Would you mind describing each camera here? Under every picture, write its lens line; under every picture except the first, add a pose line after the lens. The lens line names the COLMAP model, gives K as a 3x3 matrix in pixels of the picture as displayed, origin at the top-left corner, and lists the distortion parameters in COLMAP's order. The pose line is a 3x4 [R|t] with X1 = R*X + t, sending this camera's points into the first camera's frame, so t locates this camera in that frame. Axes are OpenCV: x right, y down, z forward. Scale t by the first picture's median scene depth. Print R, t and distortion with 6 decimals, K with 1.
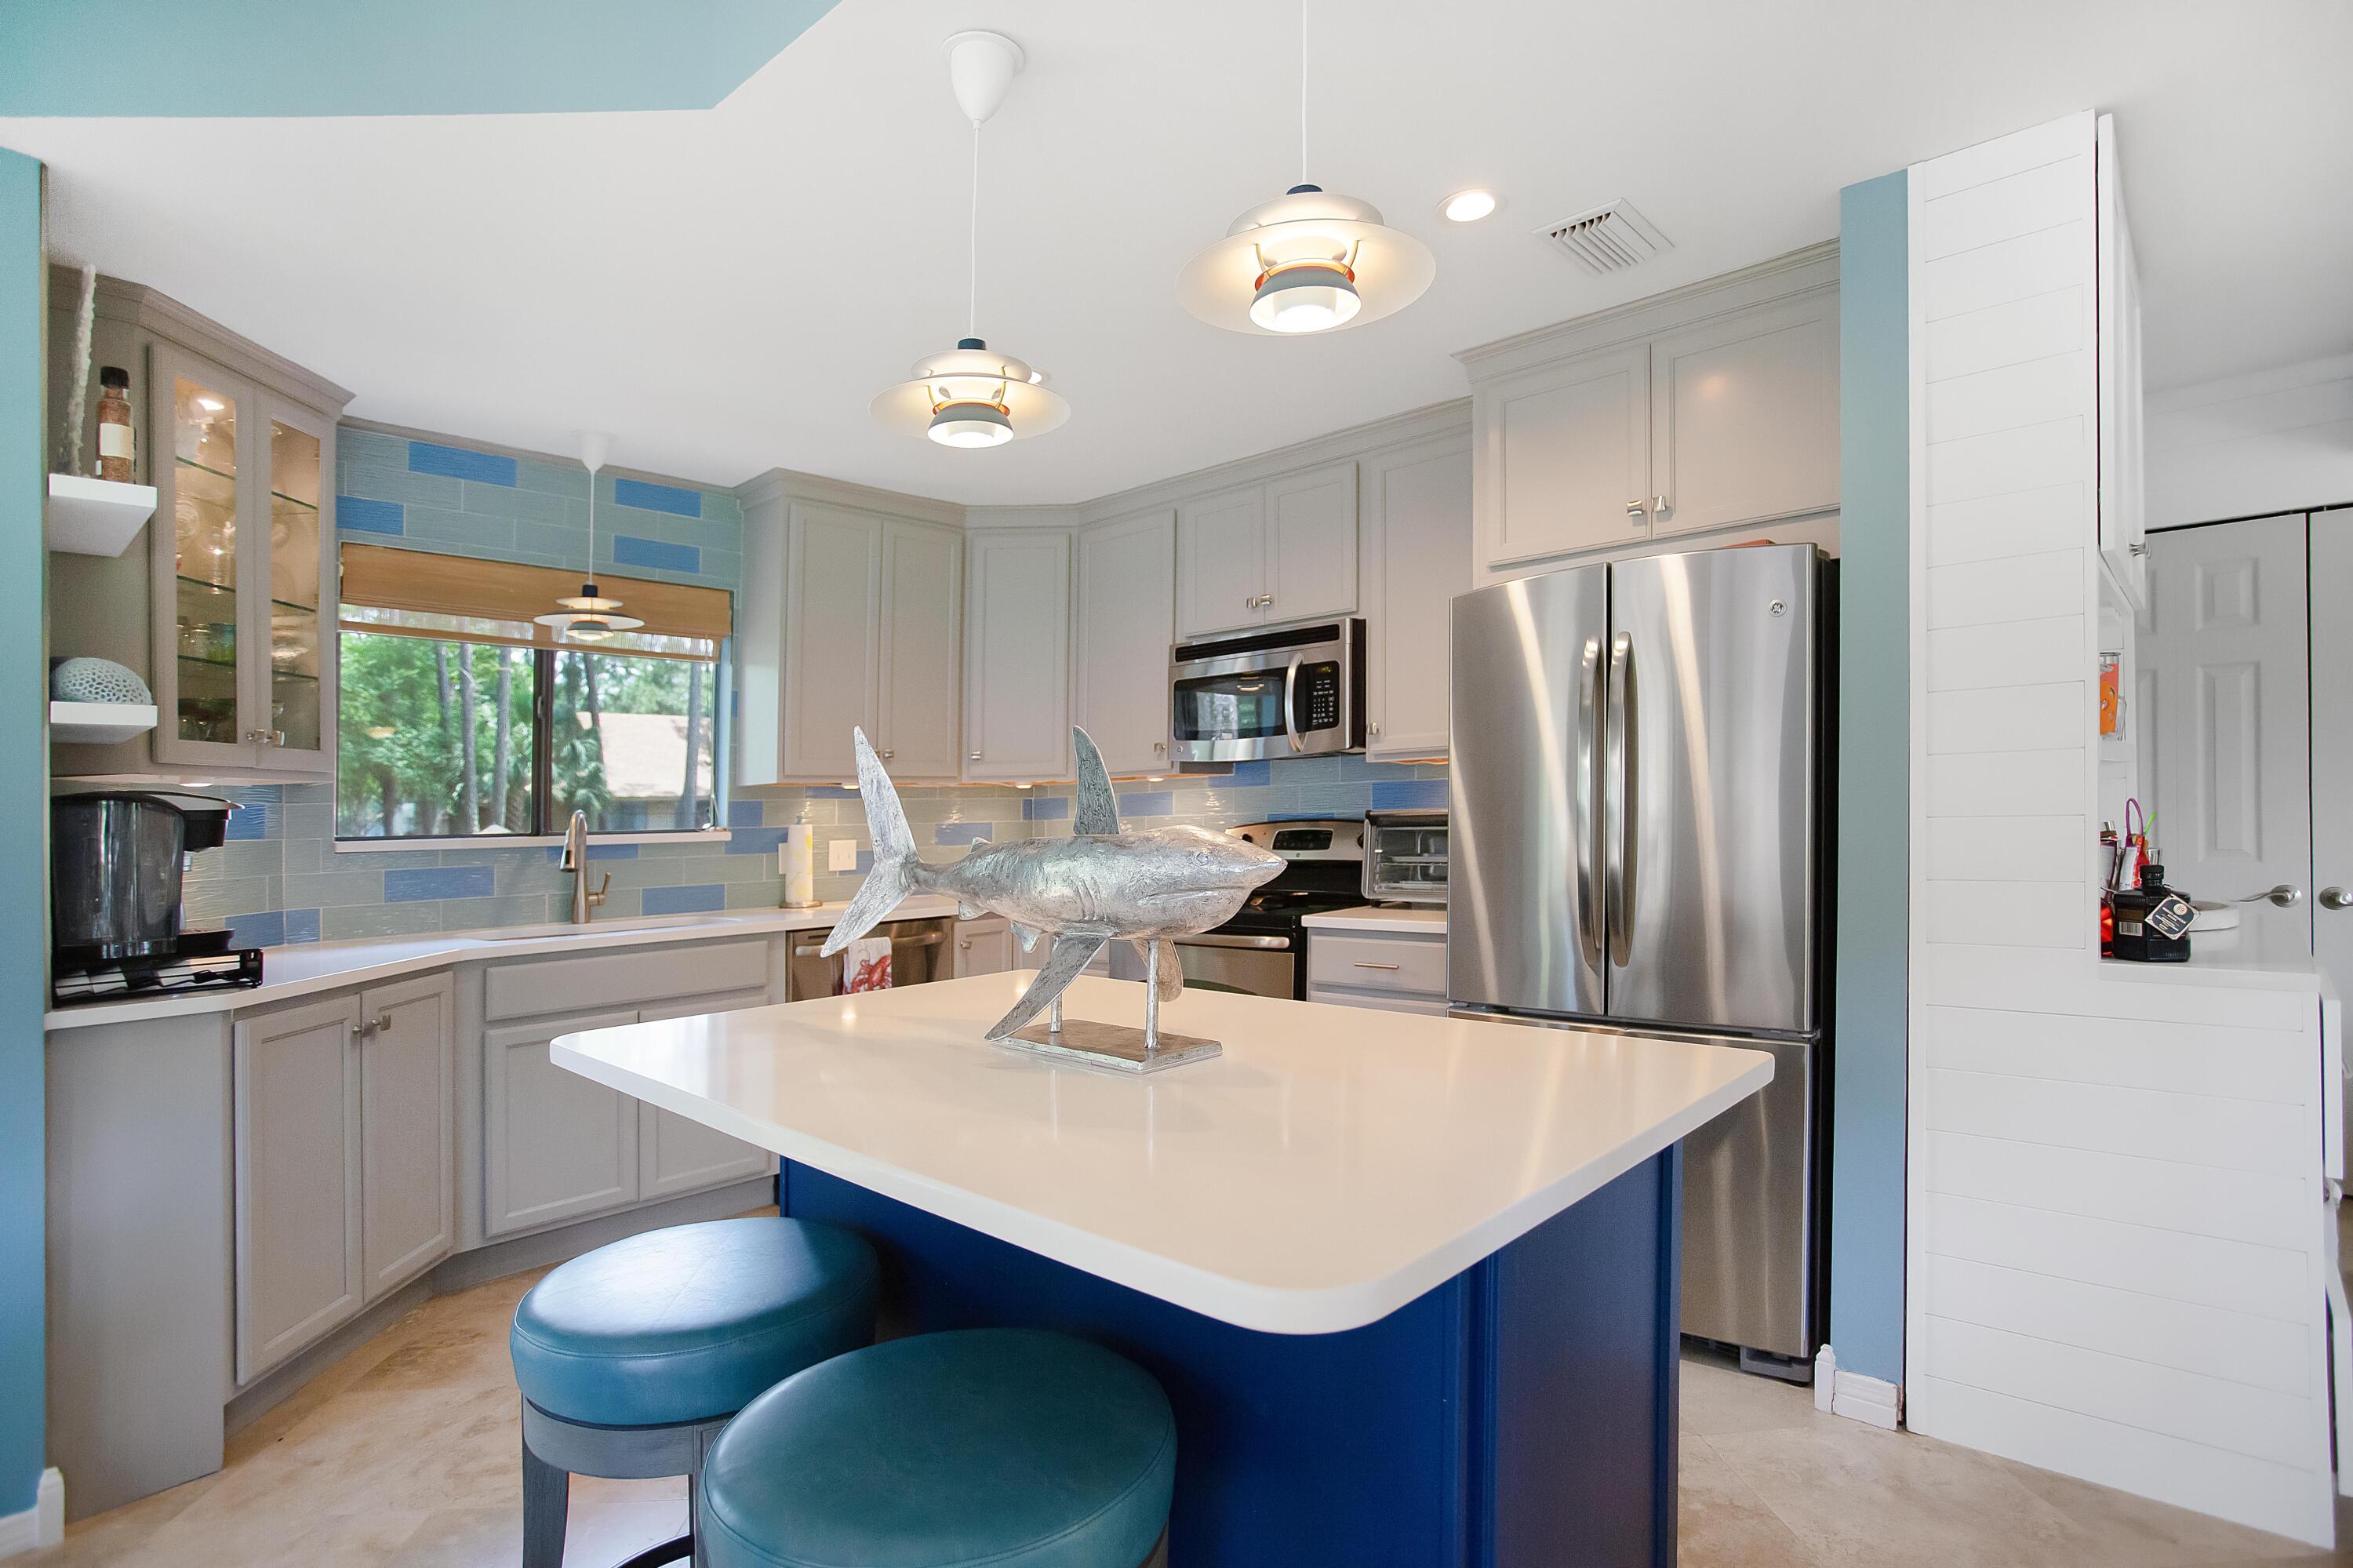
lens RADIAL K [[1184.0, 0, 1267.8], [0, 1184.0, 814.0], [0, 0, 1]] dist [-0.003557, -0.000487]
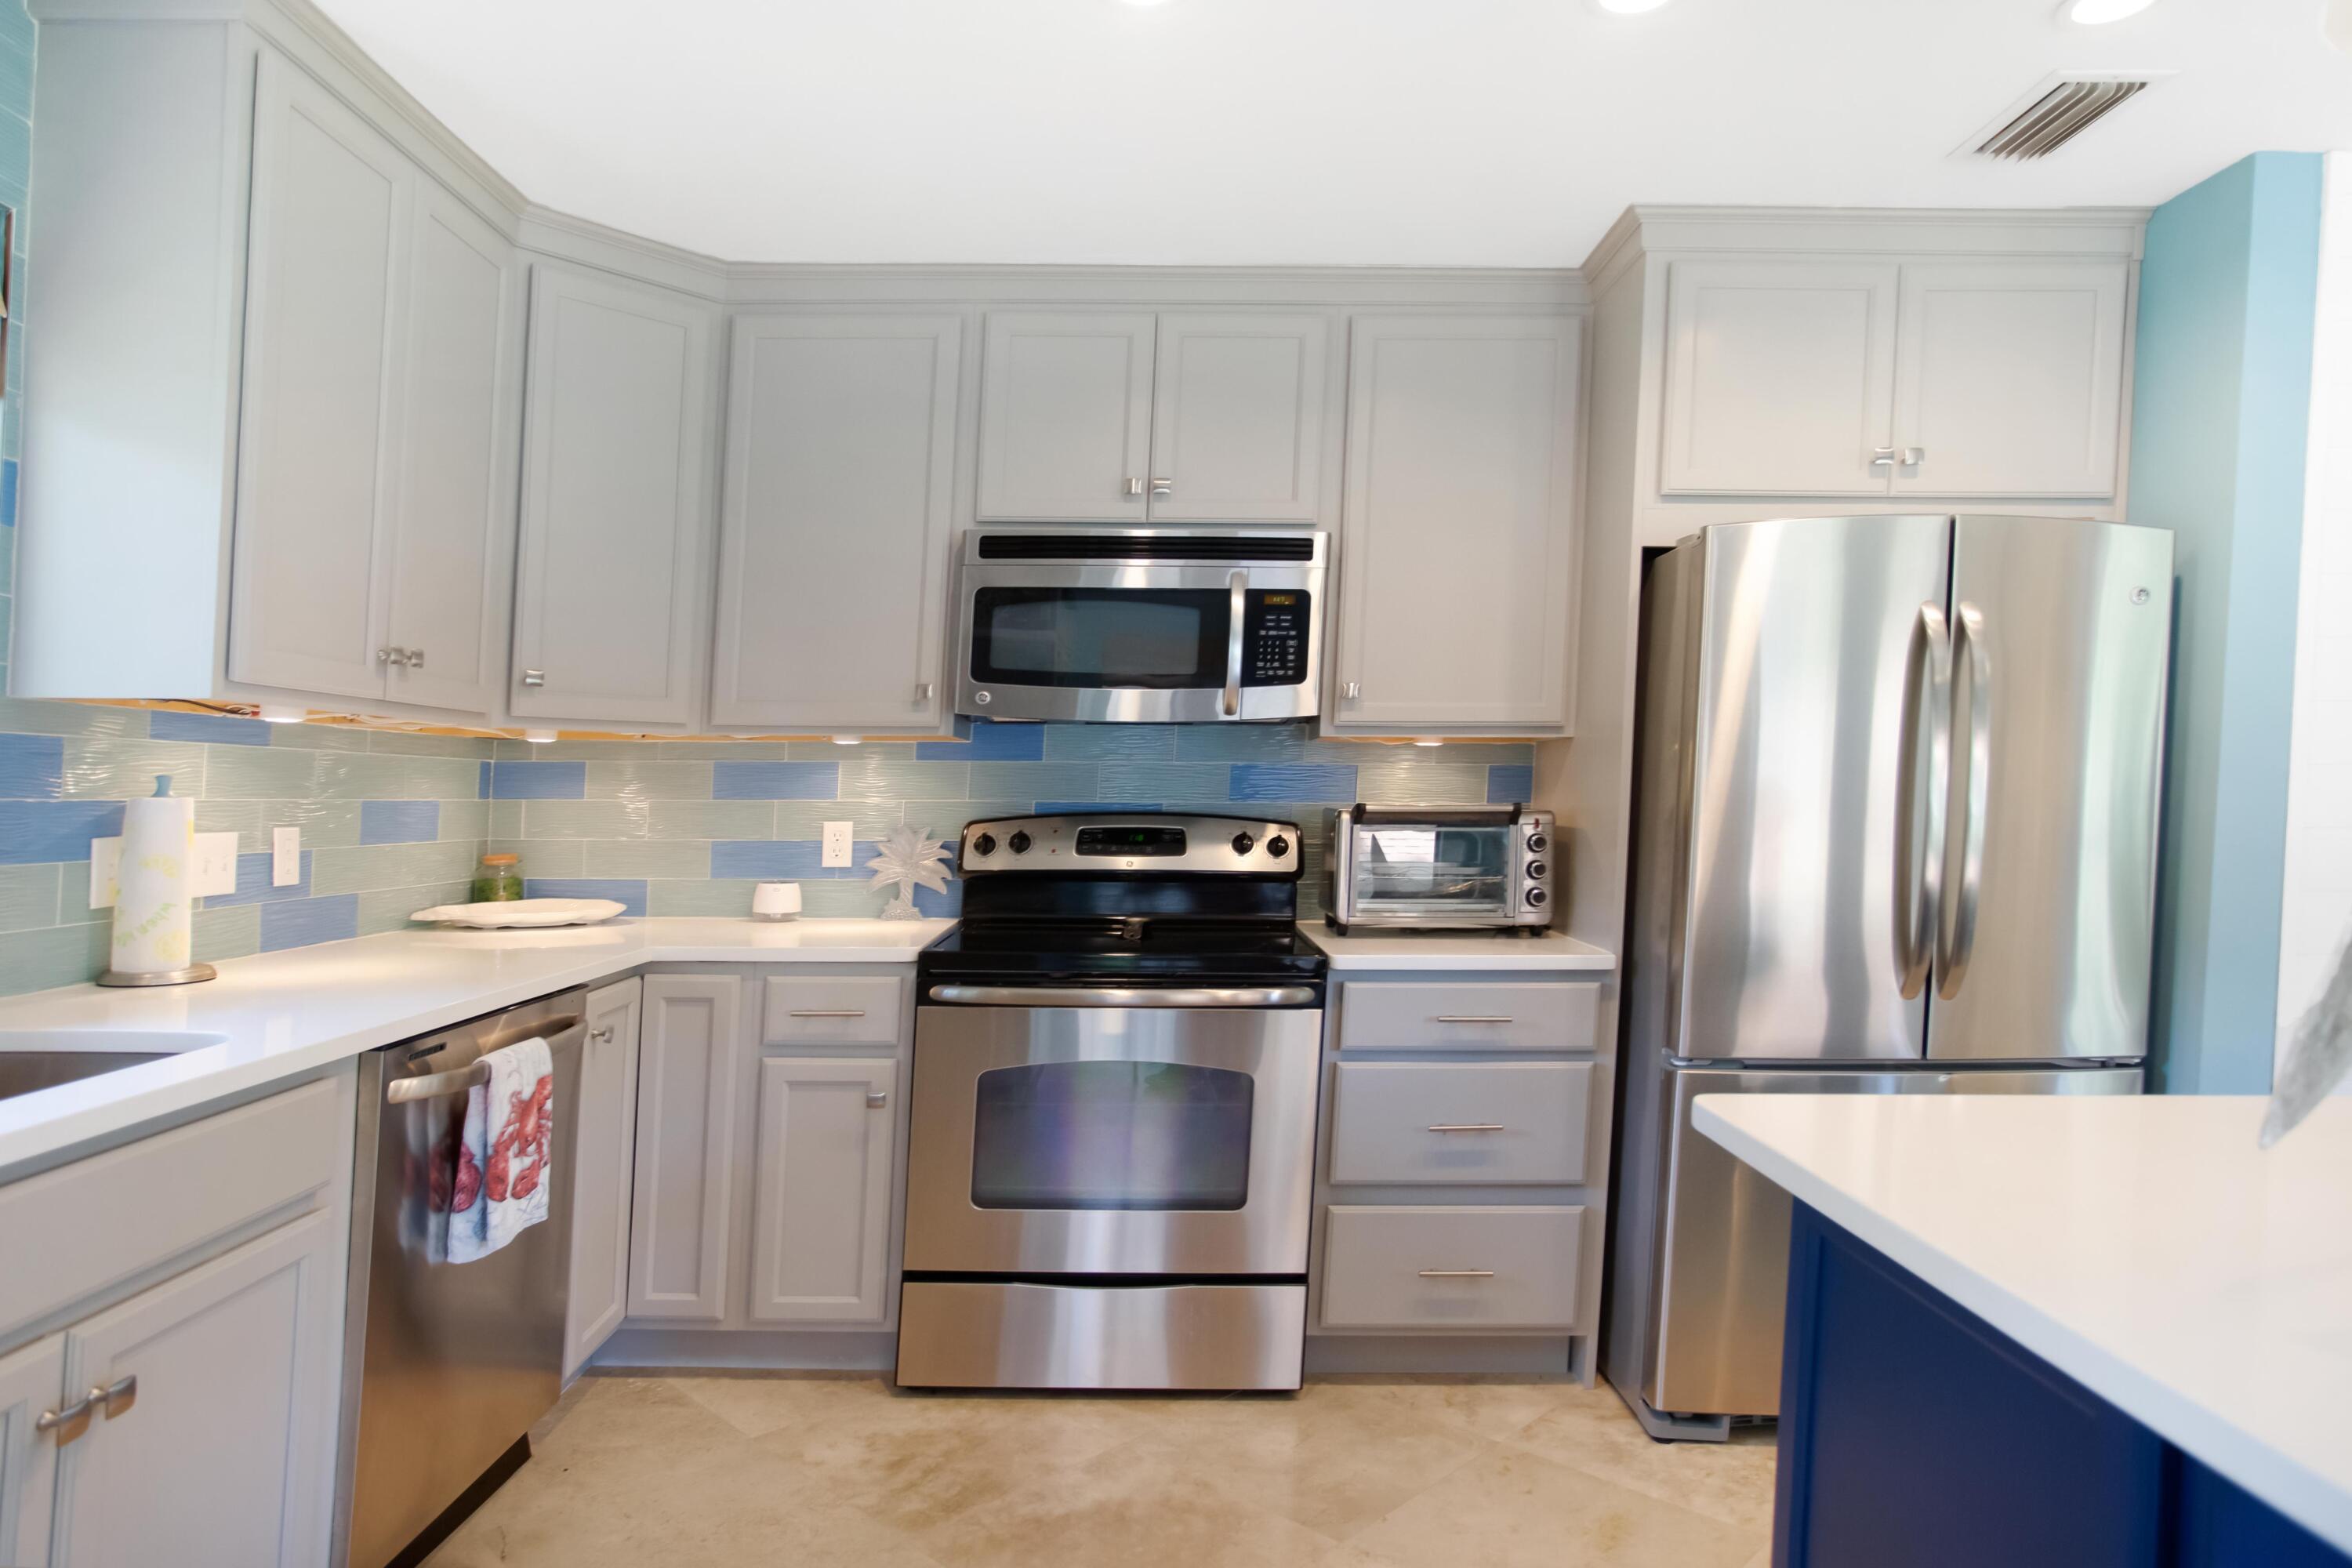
lens RADIAL K [[1204.5, 0, 1174.5], [0, 1204.5, 806.8], [0, 0, 1]] dist [-0.042492, 0.024405]
pose [[0.774486, 0.026483, 0.632036, -0.447407], [-0.022781, 0.999643, -0.013970, 0.012071], [-0.632181, -0.003579, 0.774813, 0.482113]]
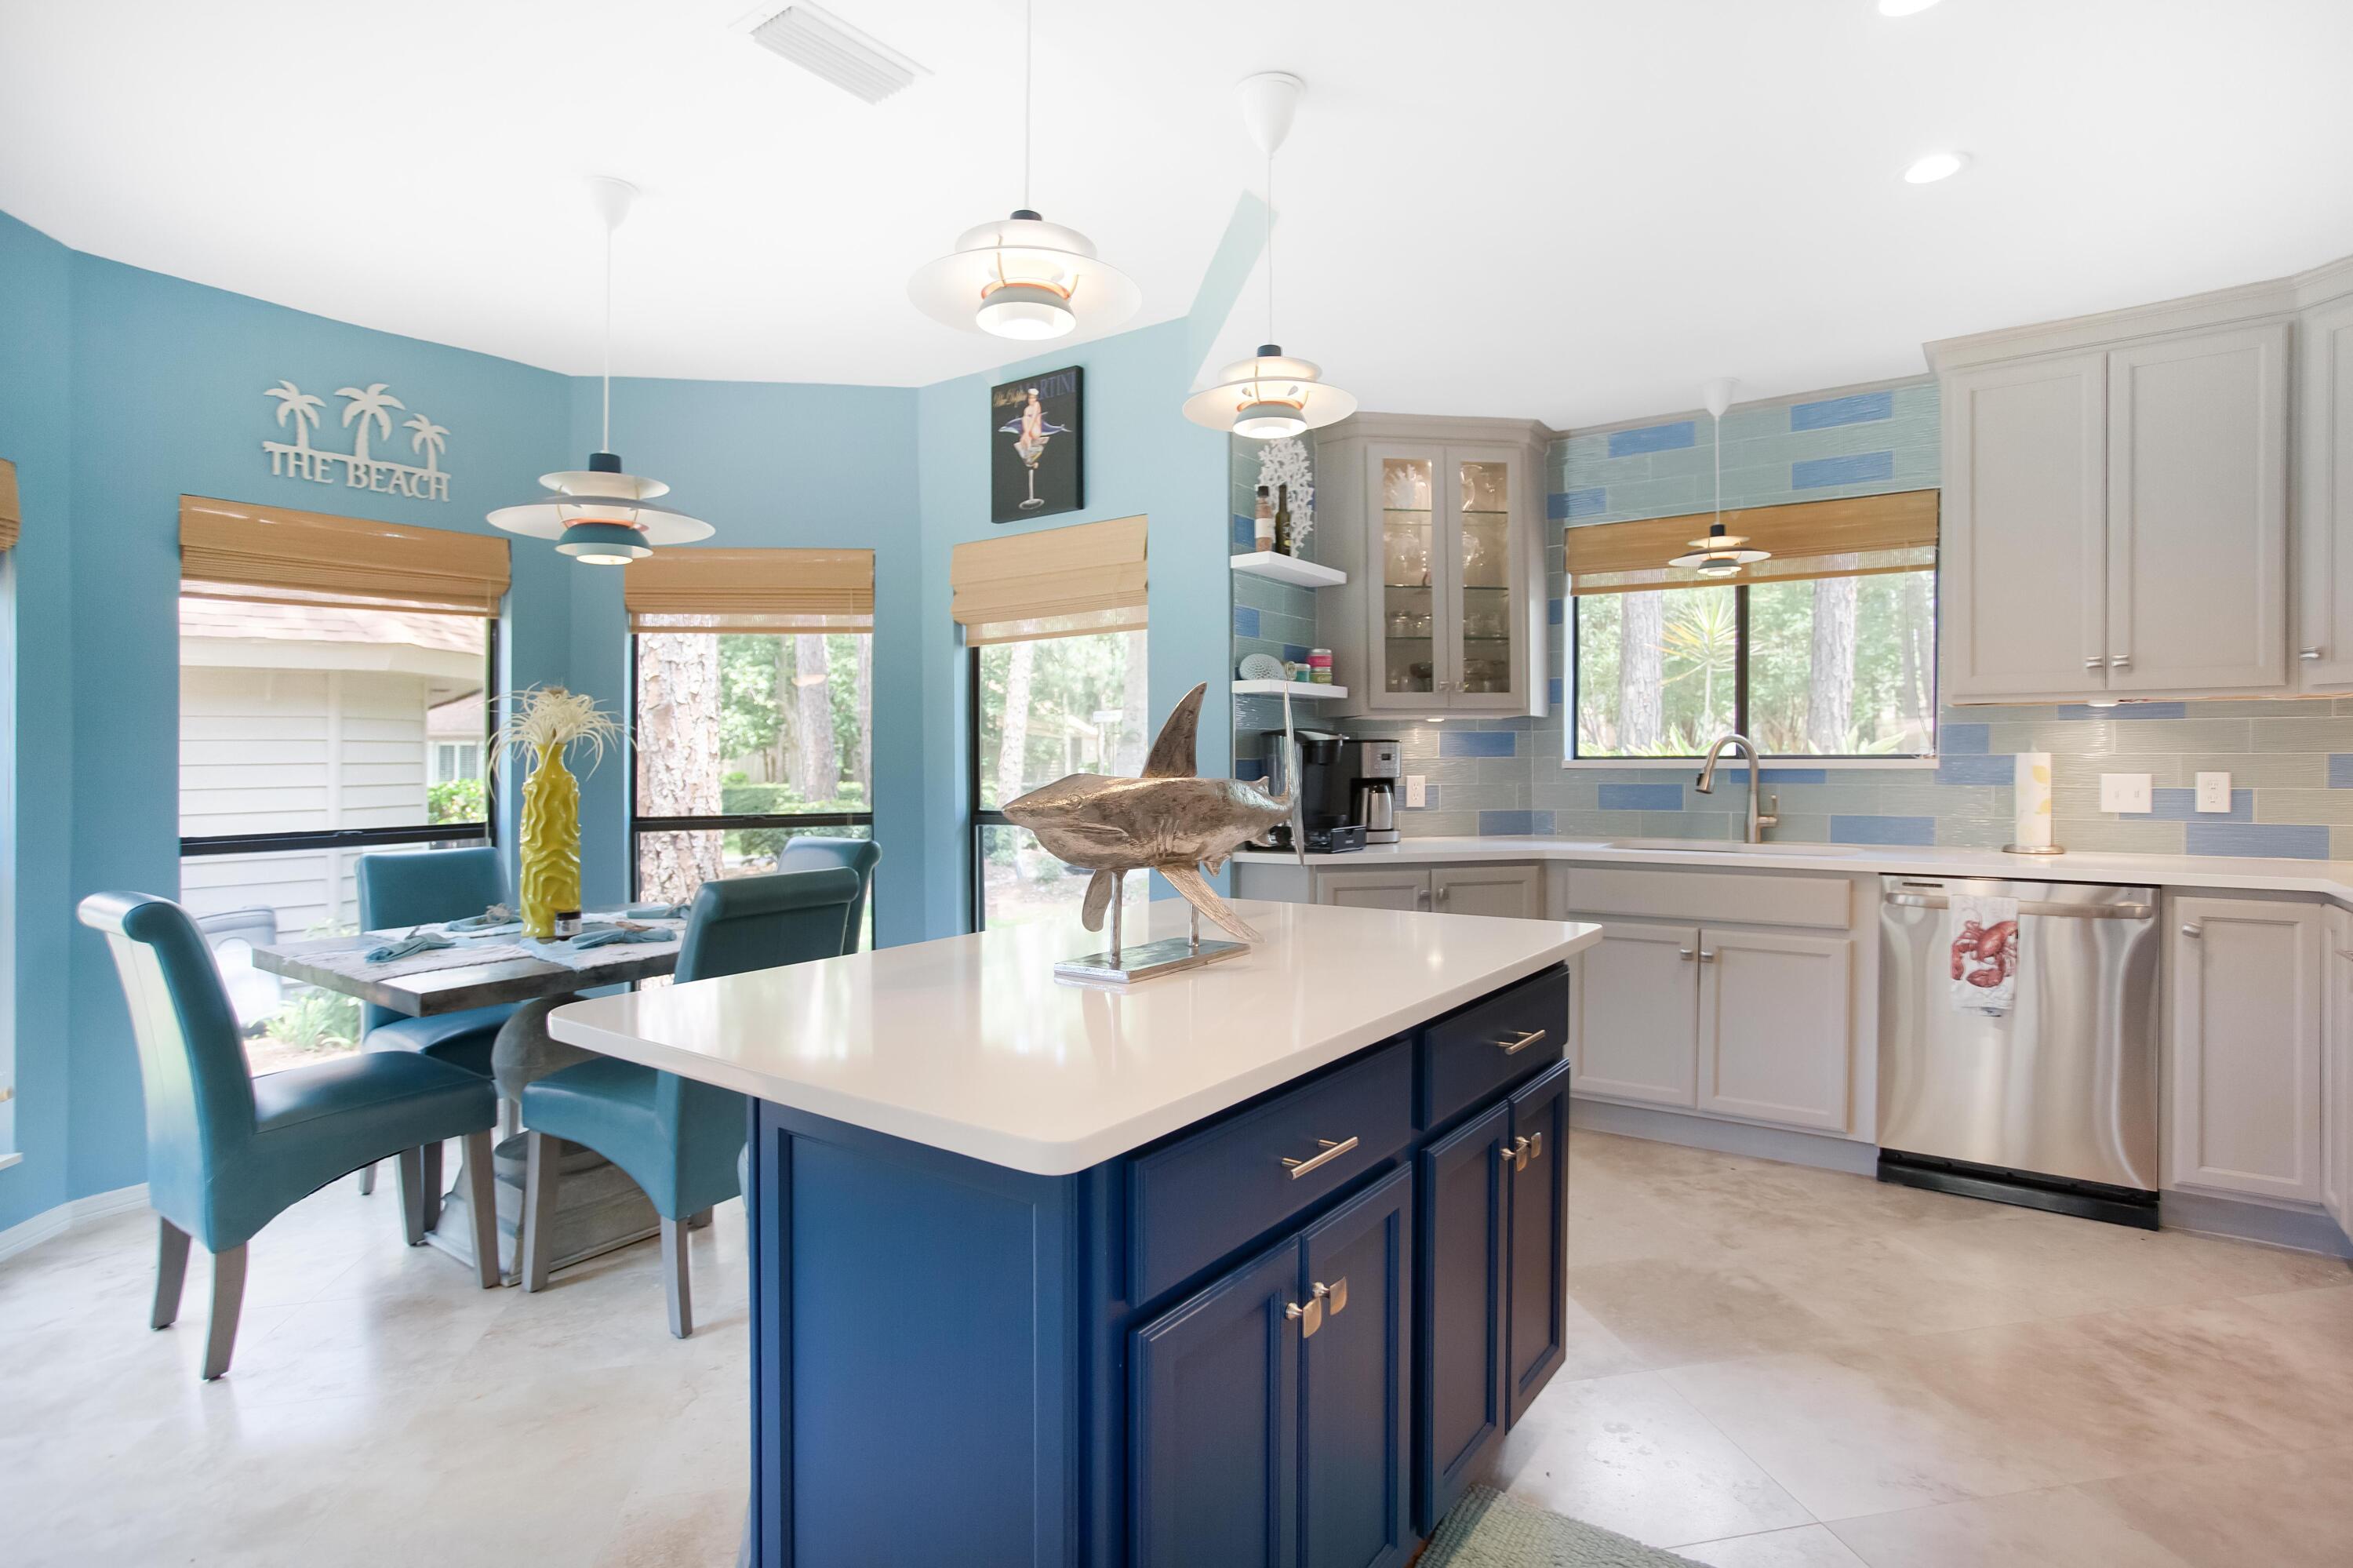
lens RADIAL K [[1202.5, 0, 1170.3], [0, 1202.5, 766.1], [0, 0, 1]] dist [-0.005952, 0.016153]
pose [[0.089677, 0.028127, -0.995574, 0.444604], [0.002873, 0.999590, 0.028500, -0.008278], [0.995967, -0.005416, 0.089560, 0.393554]]
